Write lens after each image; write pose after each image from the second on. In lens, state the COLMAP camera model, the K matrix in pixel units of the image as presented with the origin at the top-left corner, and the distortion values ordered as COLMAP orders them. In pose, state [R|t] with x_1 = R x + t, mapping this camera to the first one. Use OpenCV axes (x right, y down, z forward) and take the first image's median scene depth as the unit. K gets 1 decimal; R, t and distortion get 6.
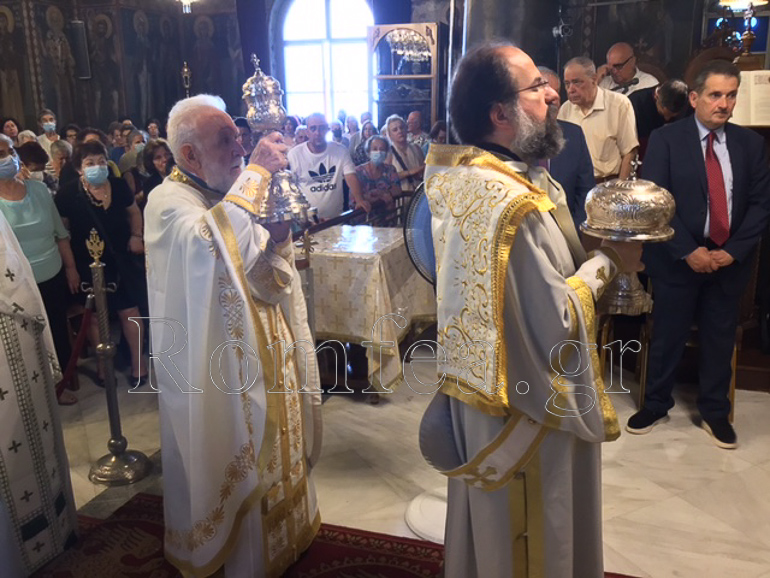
lens RADIAL K [[701.9, 0, 385.0], [0, 701.9, 289.0], [0, 0, 1]] dist [-0.005591, -0.028737]
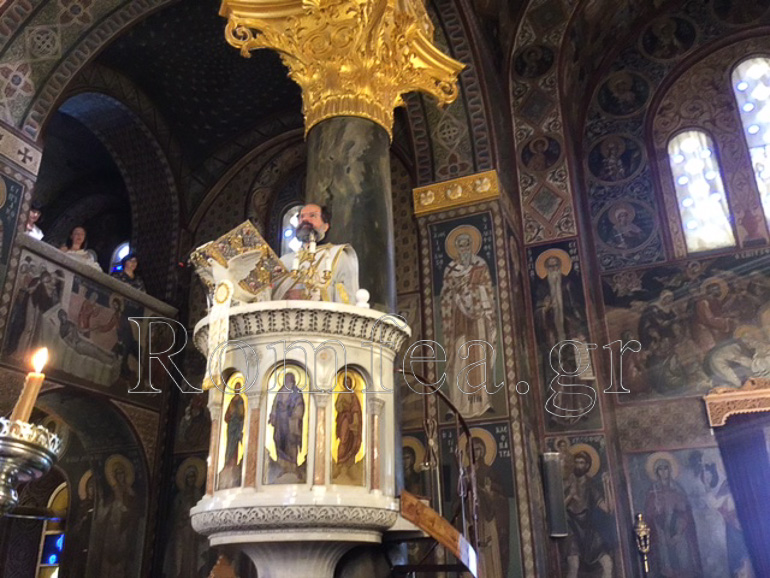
lens RADIAL K [[696.0, 0, 385.0], [0, 696.0, 289.0], [0, 0, 1]] dist [0.094877, -0.194522]
pose [[0.996868, -0.032322, -0.072172, -0.590240], [-0.017764, 0.797802, -0.602657, -0.089687], [0.077059, 0.602052, 0.794730, 0.342175]]
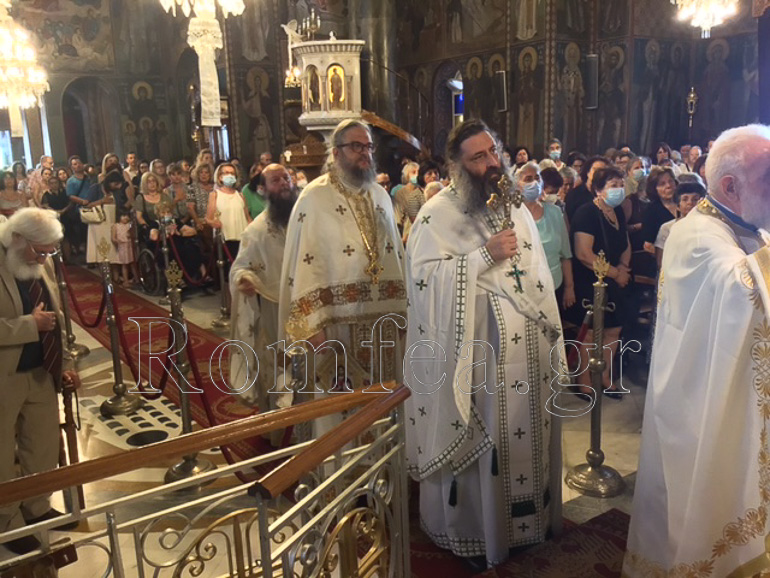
lens RADIAL K [[696.0, 0, 385.0], [0, 696.0, 289.0], [0, 0, 1]] dist [0.094877, -0.194522]
pose [[0.797551, 0.109558, -0.593219, -0.018079], [-0.130145, 0.991462, 0.008134, 0.002632], [0.589045, 0.070718, 0.805000, -0.025414]]
